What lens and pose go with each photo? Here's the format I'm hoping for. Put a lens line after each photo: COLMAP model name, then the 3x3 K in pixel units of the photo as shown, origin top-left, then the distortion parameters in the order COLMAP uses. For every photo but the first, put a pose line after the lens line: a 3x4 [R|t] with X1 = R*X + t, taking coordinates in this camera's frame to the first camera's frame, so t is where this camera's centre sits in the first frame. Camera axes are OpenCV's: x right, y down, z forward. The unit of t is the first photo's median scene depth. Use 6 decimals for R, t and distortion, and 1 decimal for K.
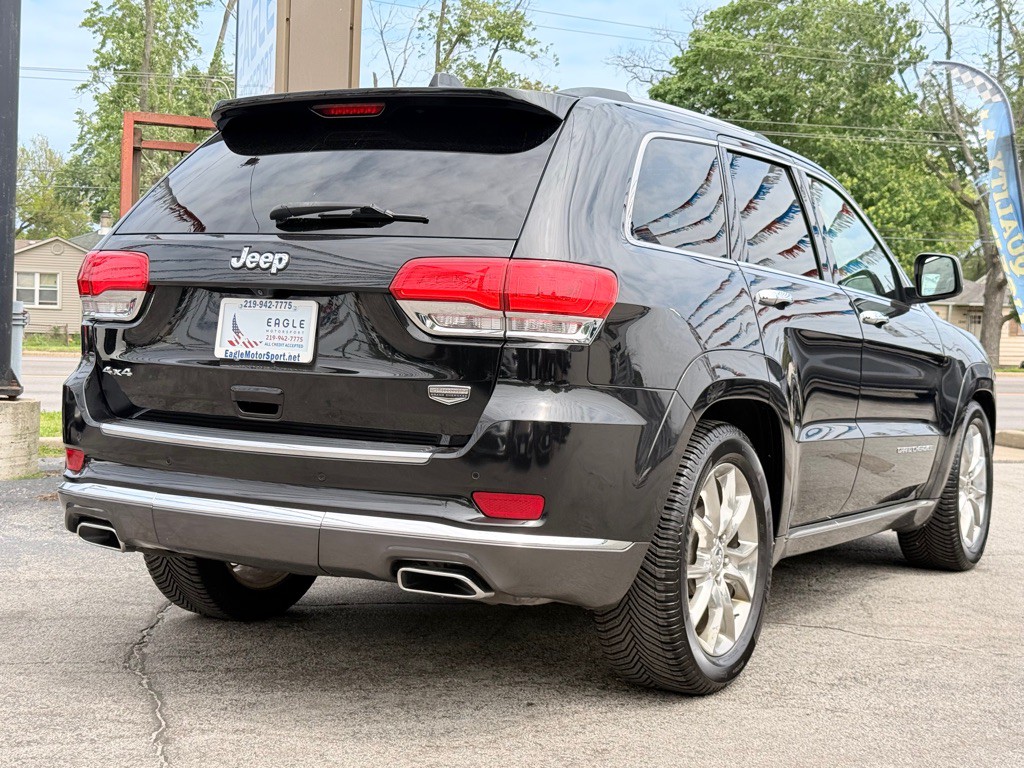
lens RADIAL K [[1547.5, 0, 512.0], [0, 1547.5, 384.0], [0, 0, 1]] dist [0.155416, -0.065064]
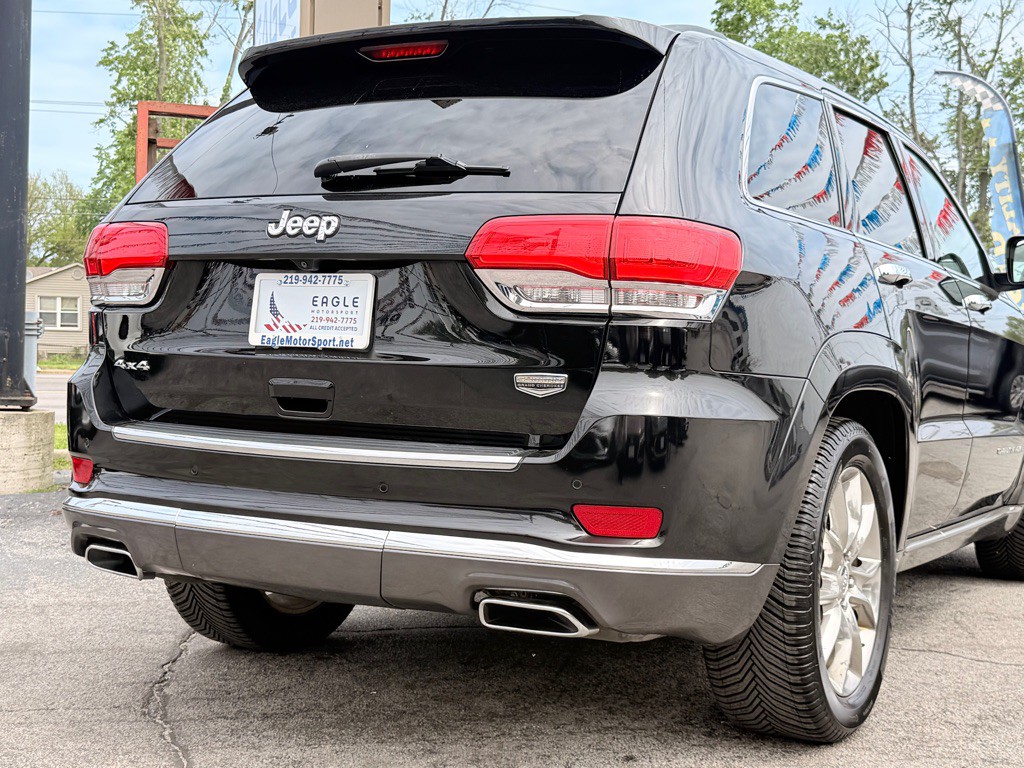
lens RADIAL K [[1423.7, 0, 511.1], [0, 1423.7, 388.7], [0, 0, 1]] dist [0.152212, -0.116568]
pose [[0.999914, -0.010099, 0.008337, -0.056300], [0.010156, 0.999925, -0.006809, 0.012551], [-0.008268, 0.006893, 0.999942, 0.229943]]
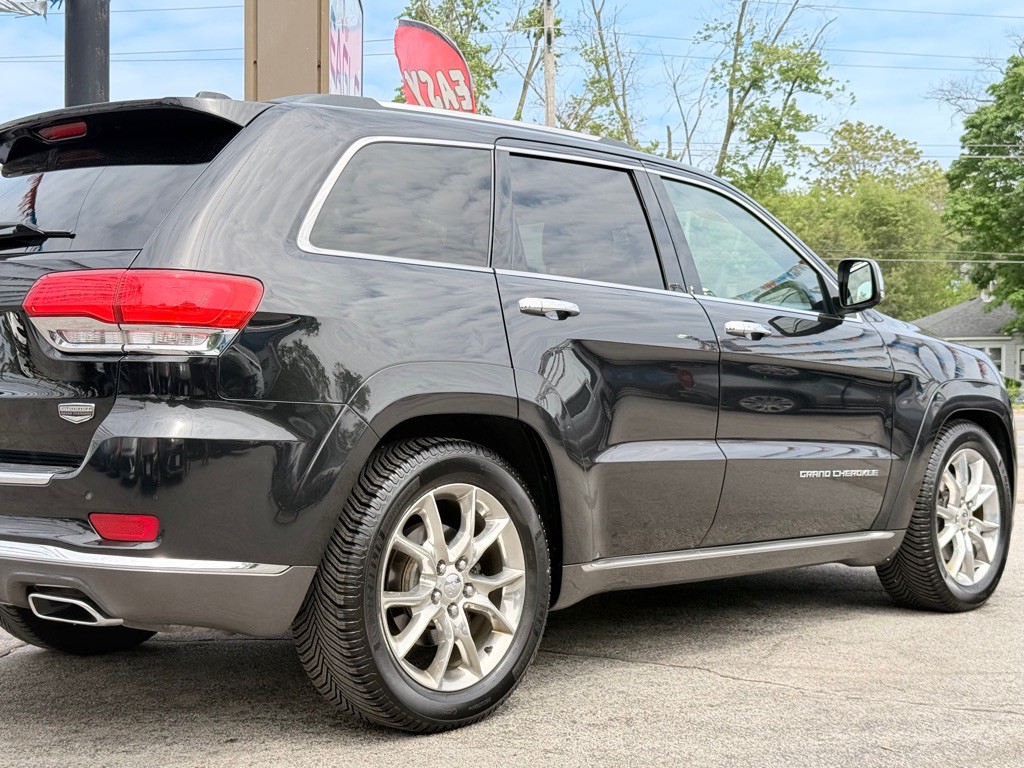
lens RADIAL K [[1547.5, 0, 512.0], [0, 1547.5, 384.0], [0, 0, 1]] dist [0.155416, -0.065064]
pose [[0.972780, -0.030061, -0.229772, 0.404338], [0.021652, 0.999003, -0.039032, 0.029606], [0.230716, 0.032994, 0.972462, 0.103628]]
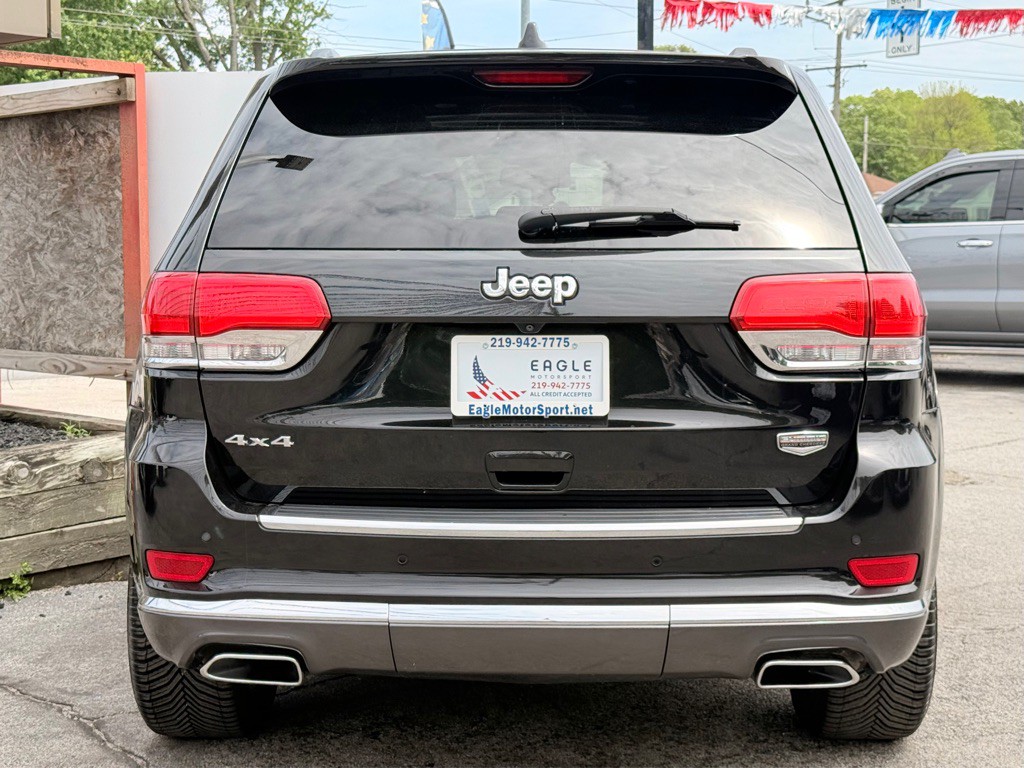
lens RADIAL K [[1684.7, 0, 513.4], [0, 1684.7, 398.1], [0, 0, 1]] dist [0.182433, -0.217891]
pose [[0.874094, -0.084581, 0.478336, -0.540387], [0.053548, 0.995501, 0.078175, -0.085479], [-0.482796, -0.042718, 0.874690, 0.267097]]
